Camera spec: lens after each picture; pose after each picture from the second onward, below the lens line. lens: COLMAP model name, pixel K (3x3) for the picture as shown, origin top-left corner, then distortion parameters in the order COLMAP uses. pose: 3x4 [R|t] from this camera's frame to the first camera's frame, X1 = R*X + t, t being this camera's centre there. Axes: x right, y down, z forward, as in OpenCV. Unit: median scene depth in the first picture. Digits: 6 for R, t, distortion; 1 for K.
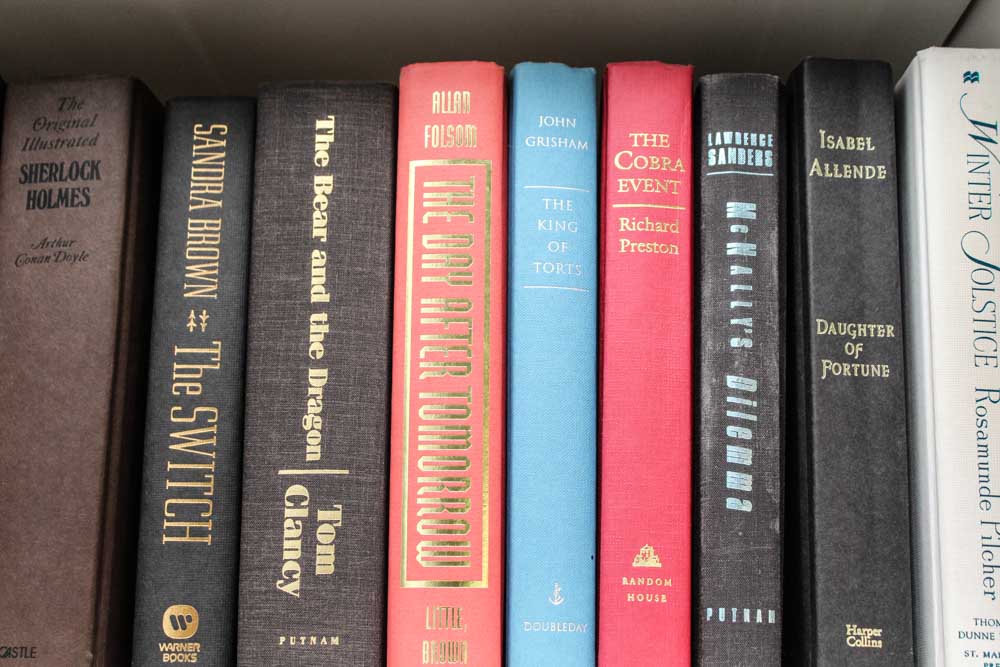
lens RADIAL K [[1403.3, 0, 500.0], [0, 1403.3, 333.5], [0, 0, 1]] dist [-0.024923, 0.068390]
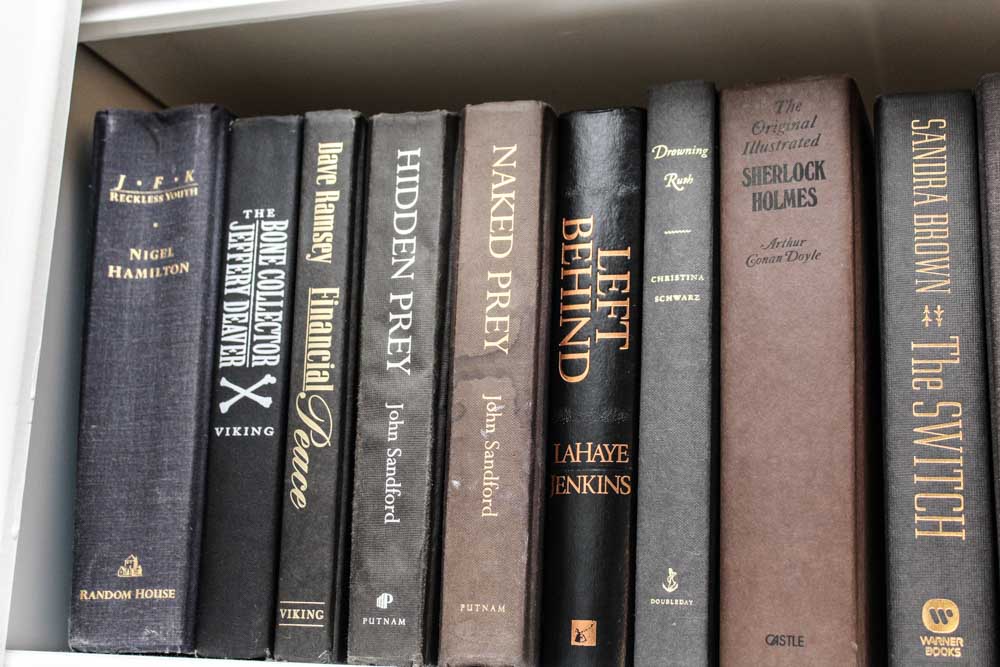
lens RADIAL K [[1403.3, 0, 500.0], [0, 1403.3, 333.5], [0, 0, 1]] dist [-0.024923, 0.068390]
pose [[0.967404, -0.018038, -0.252594, -0.260292], [0.019646, 0.999800, 0.003846, -0.006316], [0.252474, -0.008683, 0.967565, -0.046691]]
